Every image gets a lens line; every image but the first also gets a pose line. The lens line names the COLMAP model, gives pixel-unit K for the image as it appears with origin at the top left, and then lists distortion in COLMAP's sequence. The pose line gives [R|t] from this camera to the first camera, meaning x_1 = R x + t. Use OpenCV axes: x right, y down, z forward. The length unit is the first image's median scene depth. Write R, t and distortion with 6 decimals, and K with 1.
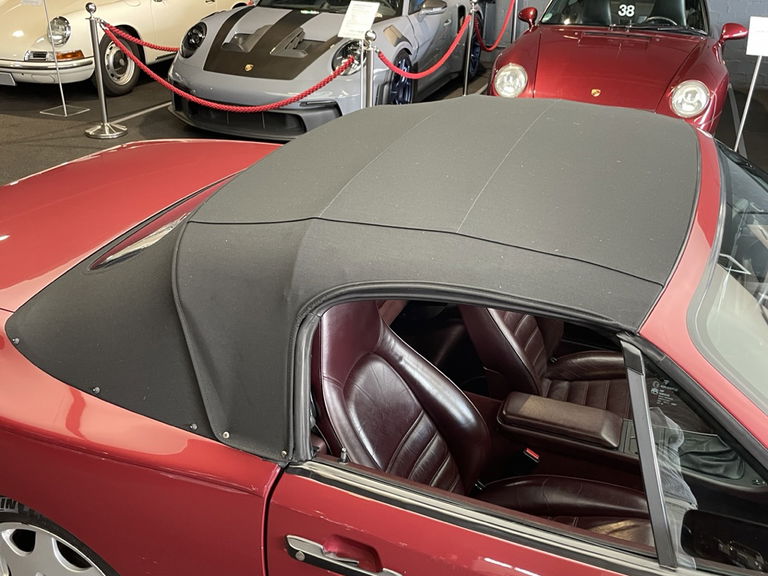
lens RADIAL K [[736.3, 0, 380.6], [0, 736.3, 301.6], [0, 0, 1]] dist [0.085076, -0.118897]
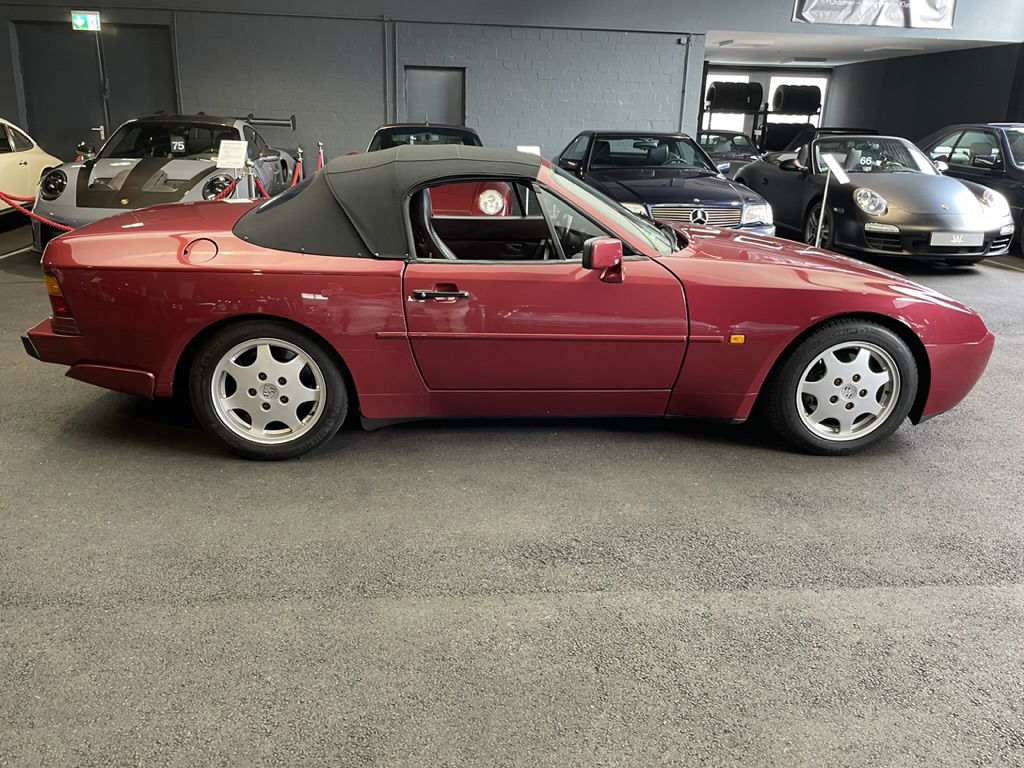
lens RADIAL K [[813.8, 0, 521.4], [0, 813.8, 393.6], [0, 0, 1]] dist [0.079718, -0.107130]
pose [[0.891003, -0.150115, 0.428462, -0.212504], [0.211758, 0.972220, -0.099733, 0.209089], [-0.401588, 0.179593, 0.898039, -0.295218]]
